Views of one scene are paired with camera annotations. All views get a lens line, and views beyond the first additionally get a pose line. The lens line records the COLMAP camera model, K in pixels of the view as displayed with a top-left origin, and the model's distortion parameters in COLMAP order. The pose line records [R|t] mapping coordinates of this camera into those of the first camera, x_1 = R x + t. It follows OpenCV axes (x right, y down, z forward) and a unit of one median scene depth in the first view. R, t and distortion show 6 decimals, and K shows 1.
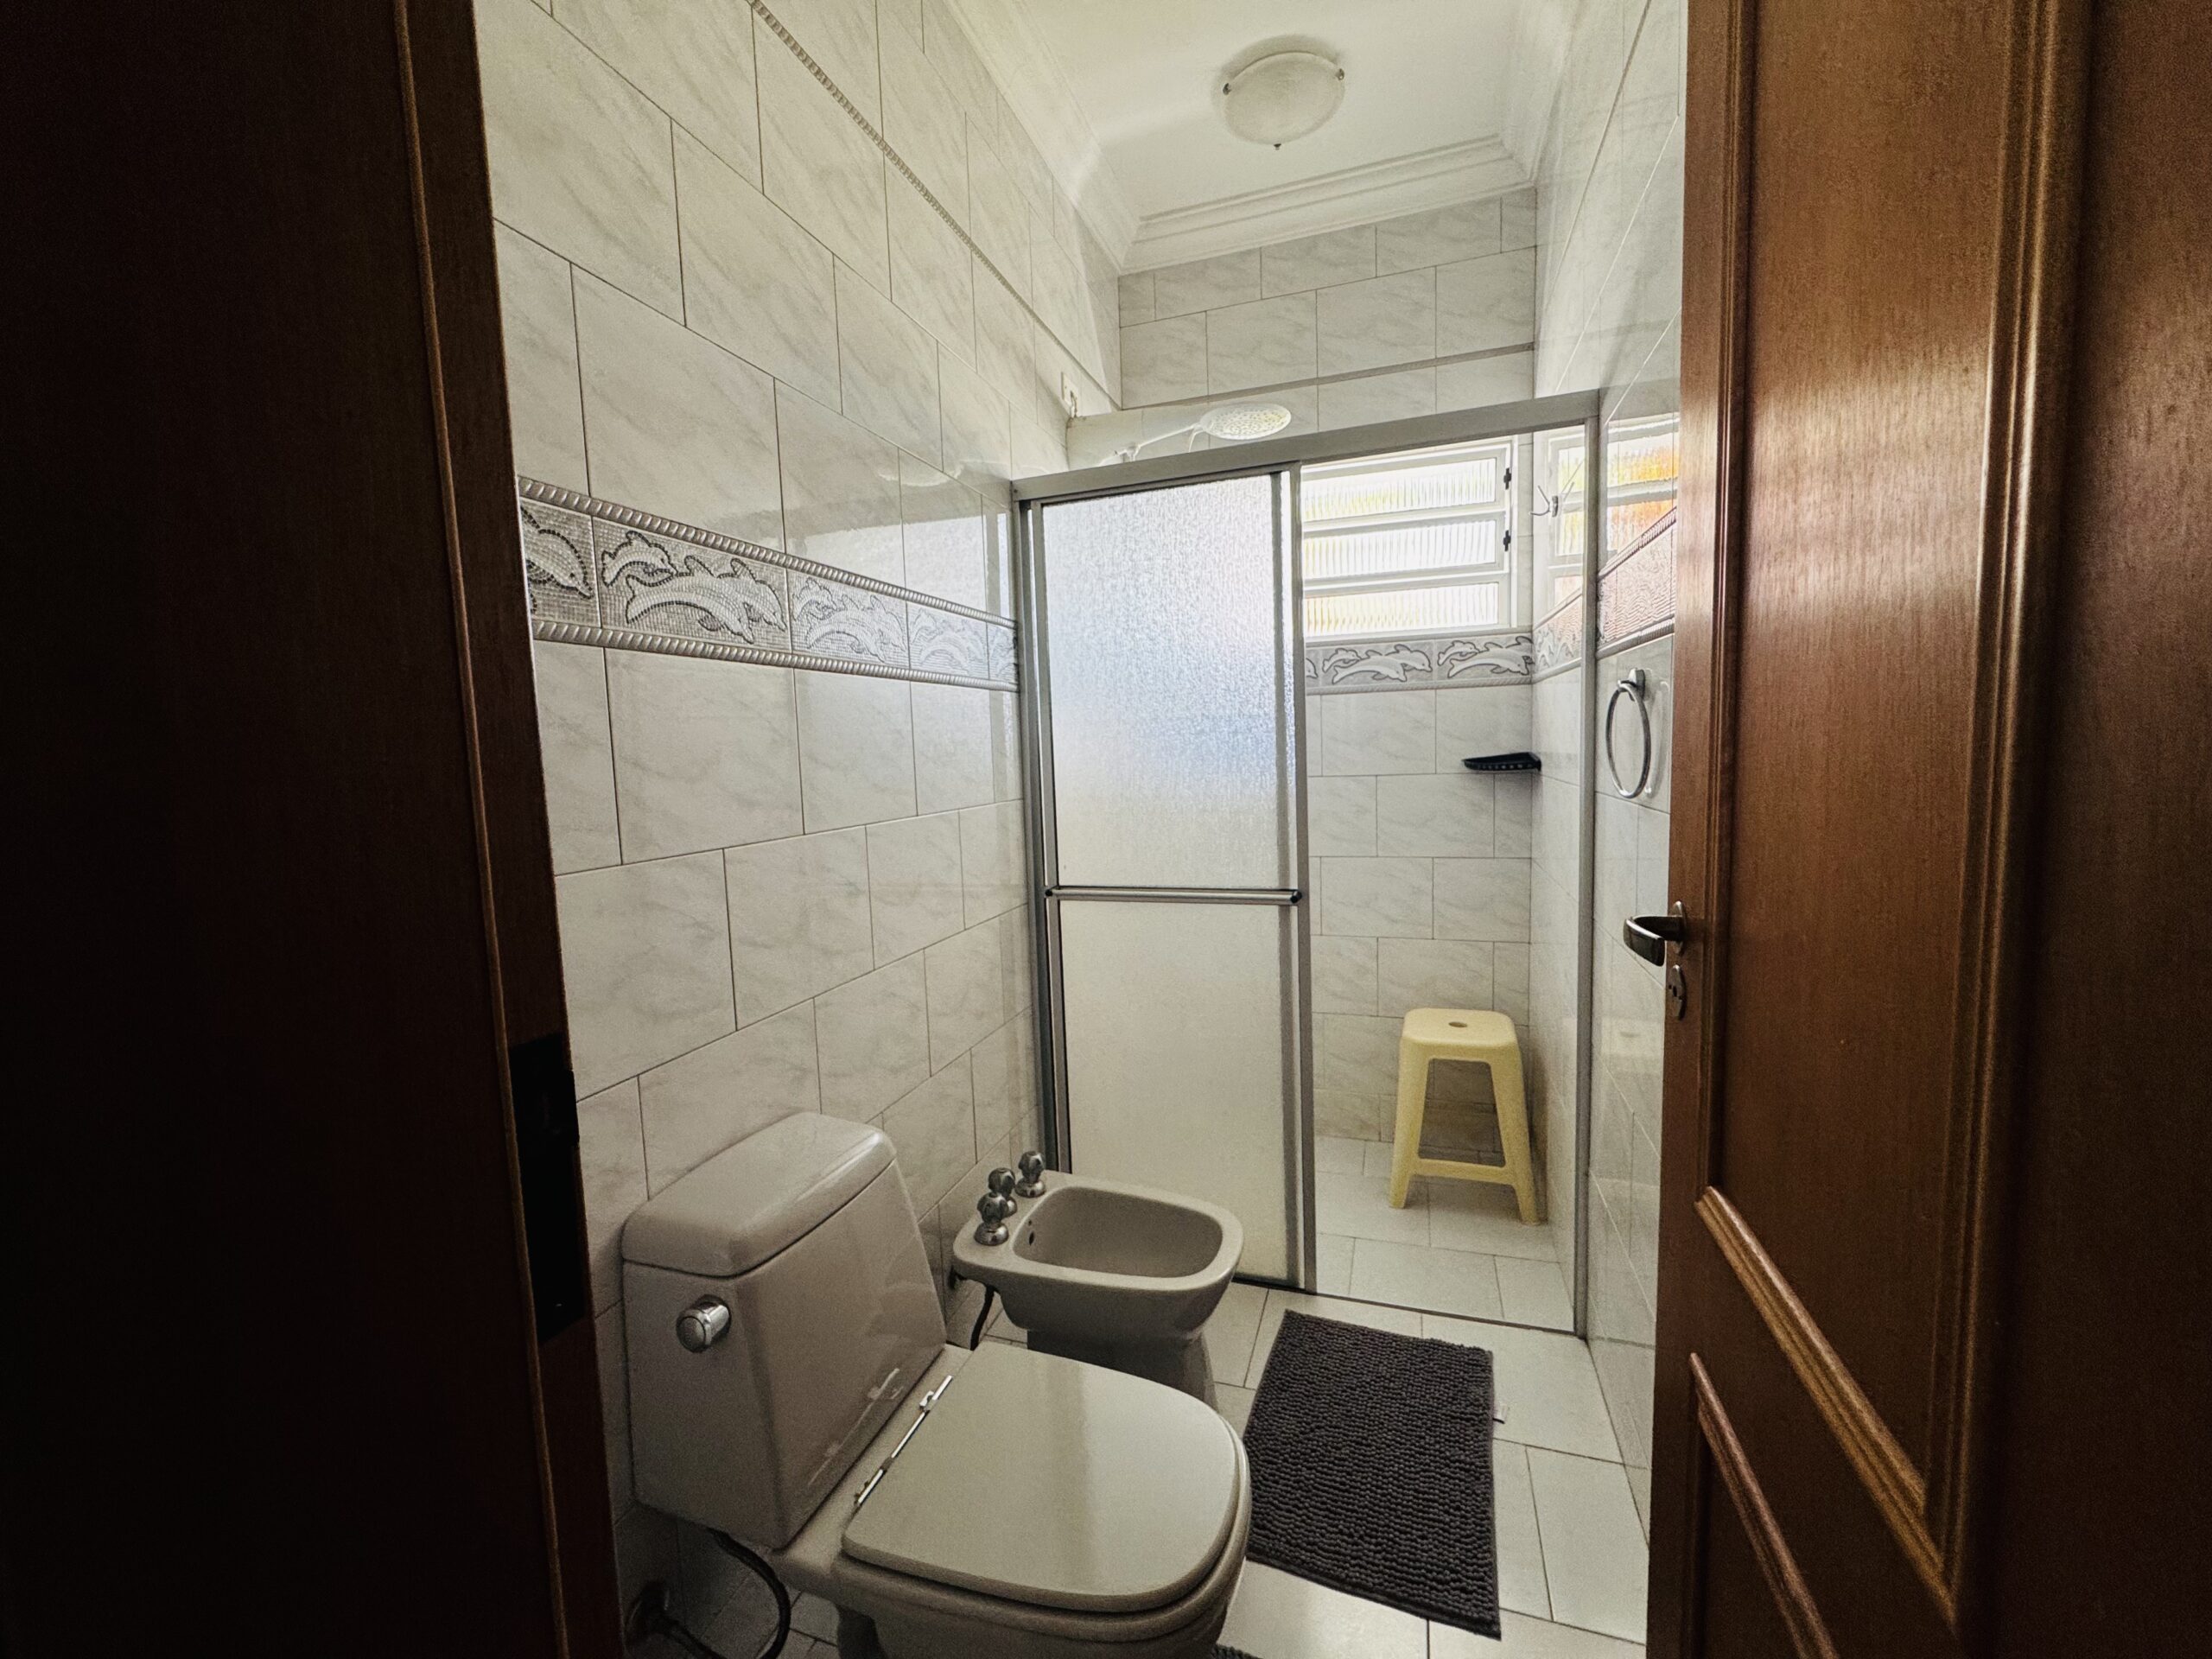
lens RADIAL K [[882.1, 0, 1106.8], [0, 882.1, 827.9], [0, 0, 1]] dist [-0.002564, 0.000148]
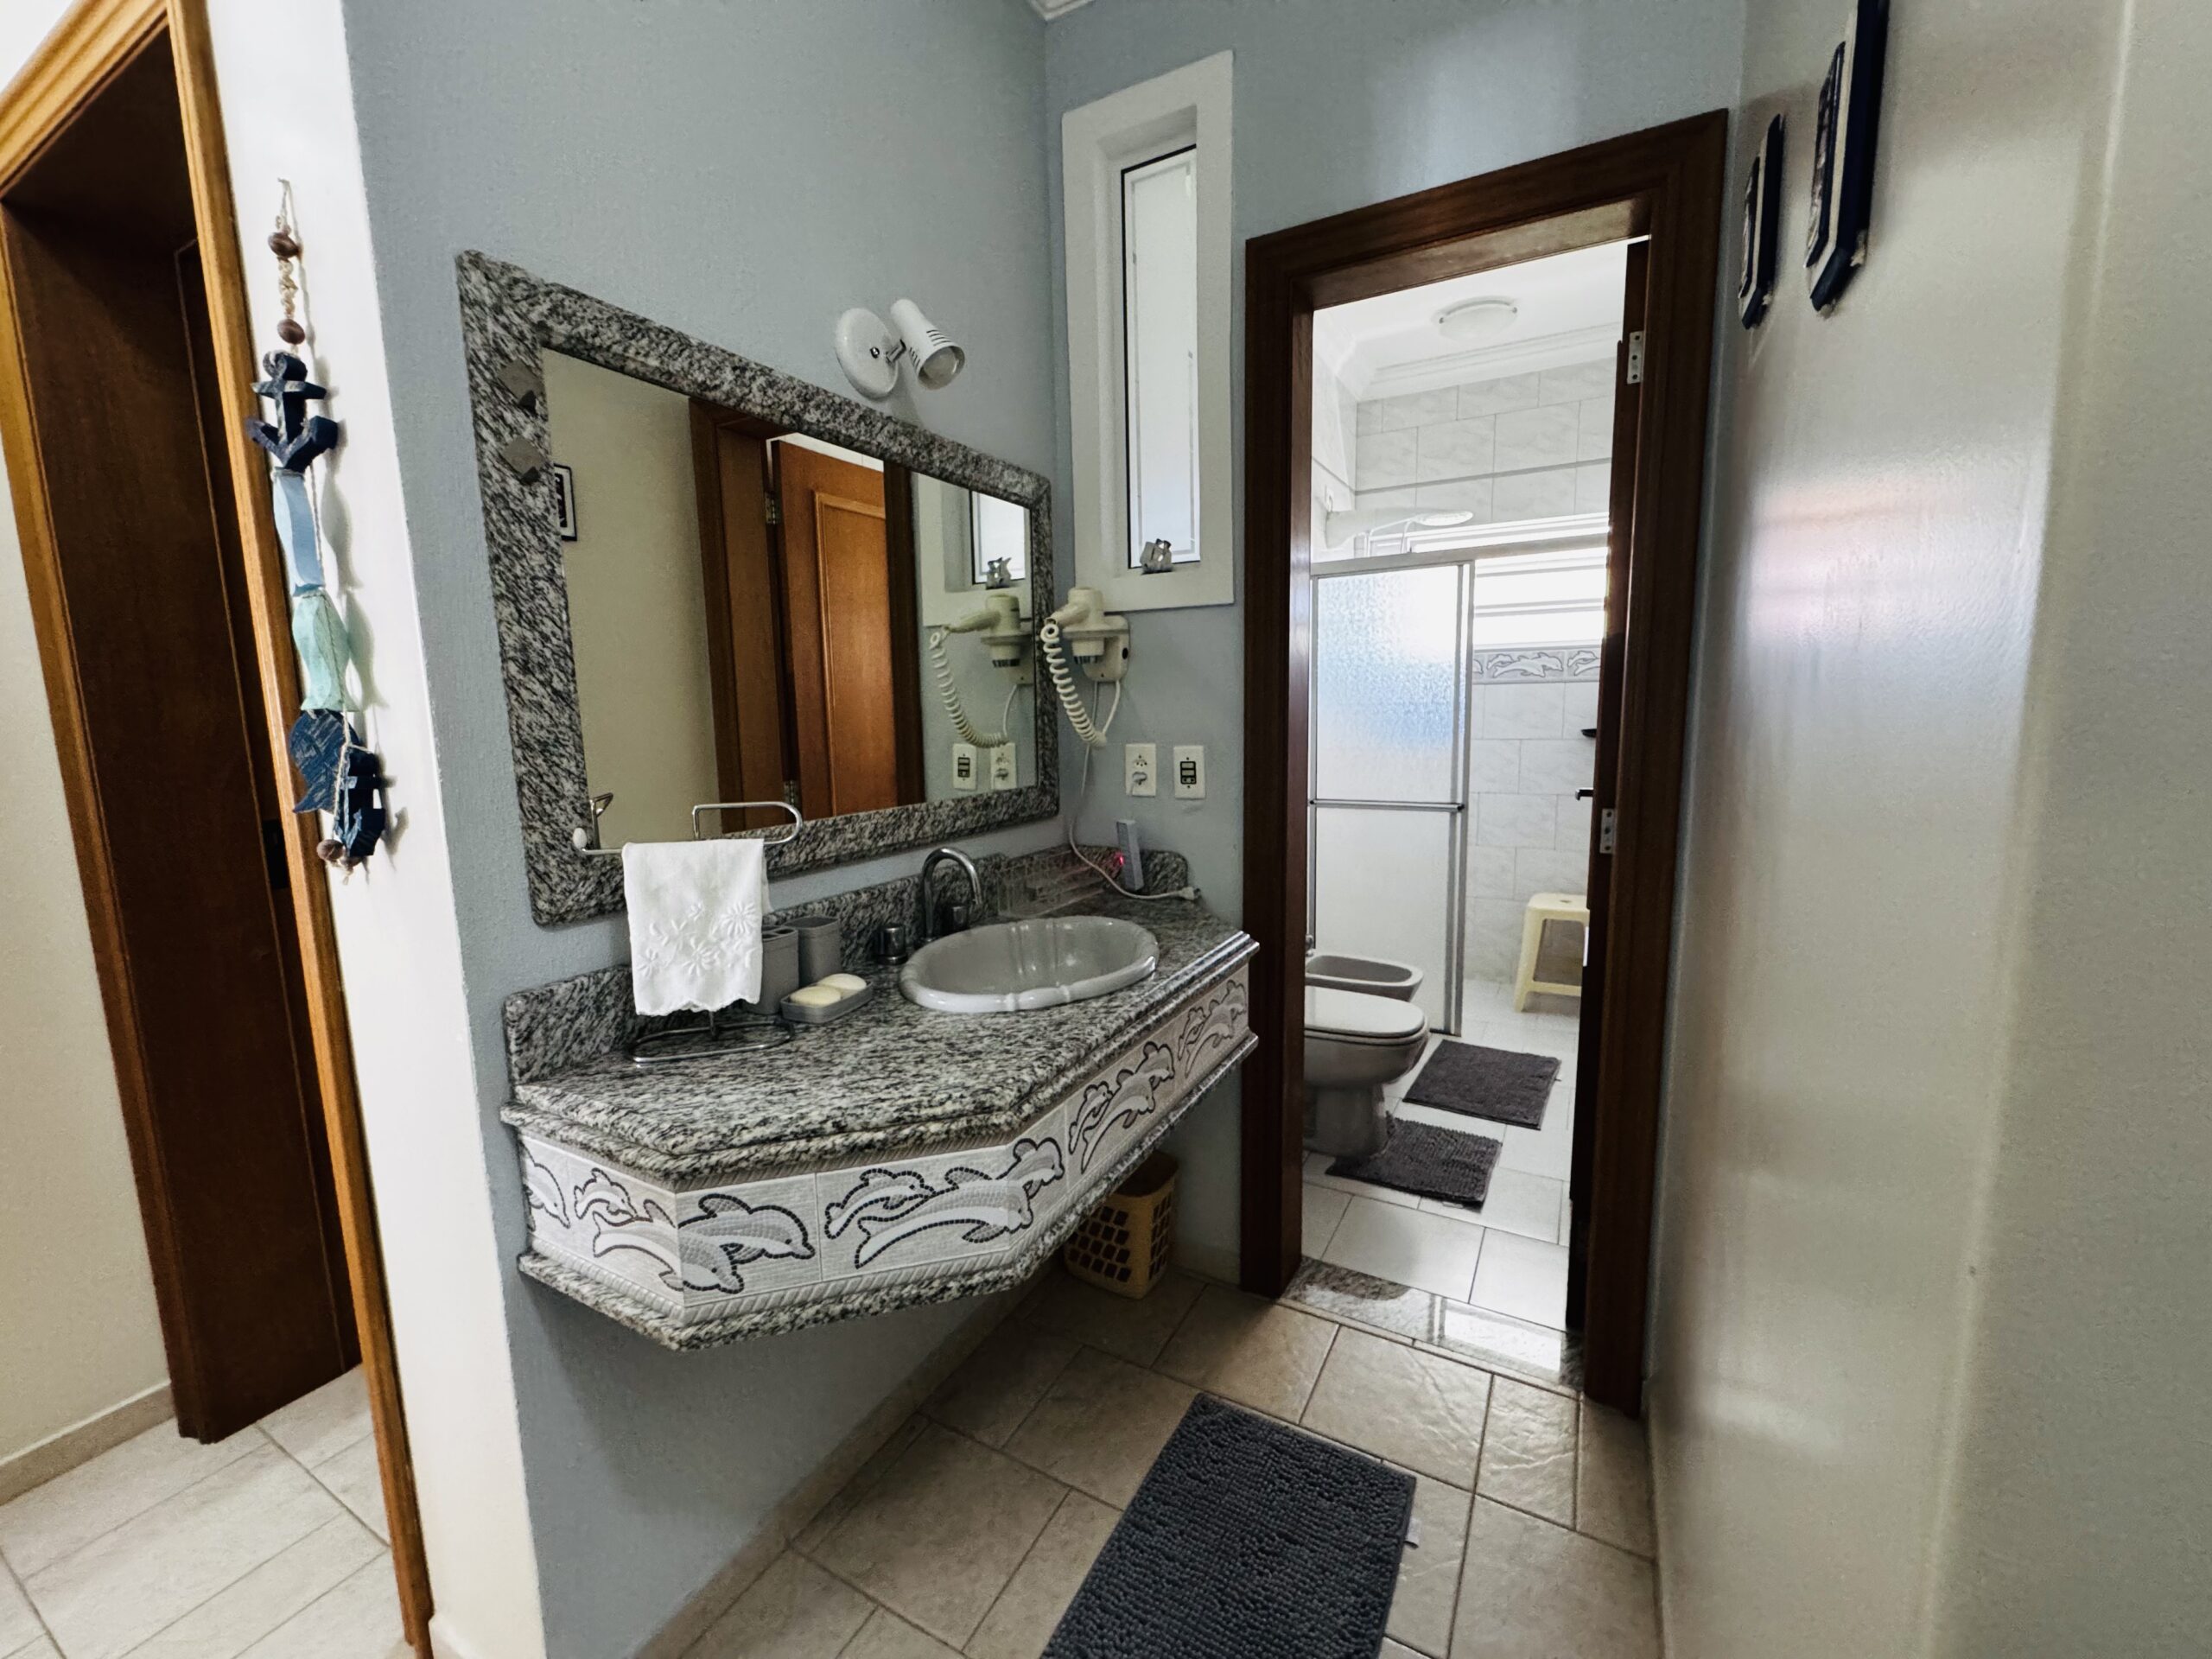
lens RADIAL K [[890.9, 0, 1117.9], [0, 890.9, 826.6], [0, 0, 1]] dist [-0.002619, -0.000093]
pose [[0.986884, 0.039400, -0.156550, -0.135330], [-0.032079, 0.998282, 0.049021, 0.038361], [0.158212, -0.043356, 0.986453, -0.647044]]
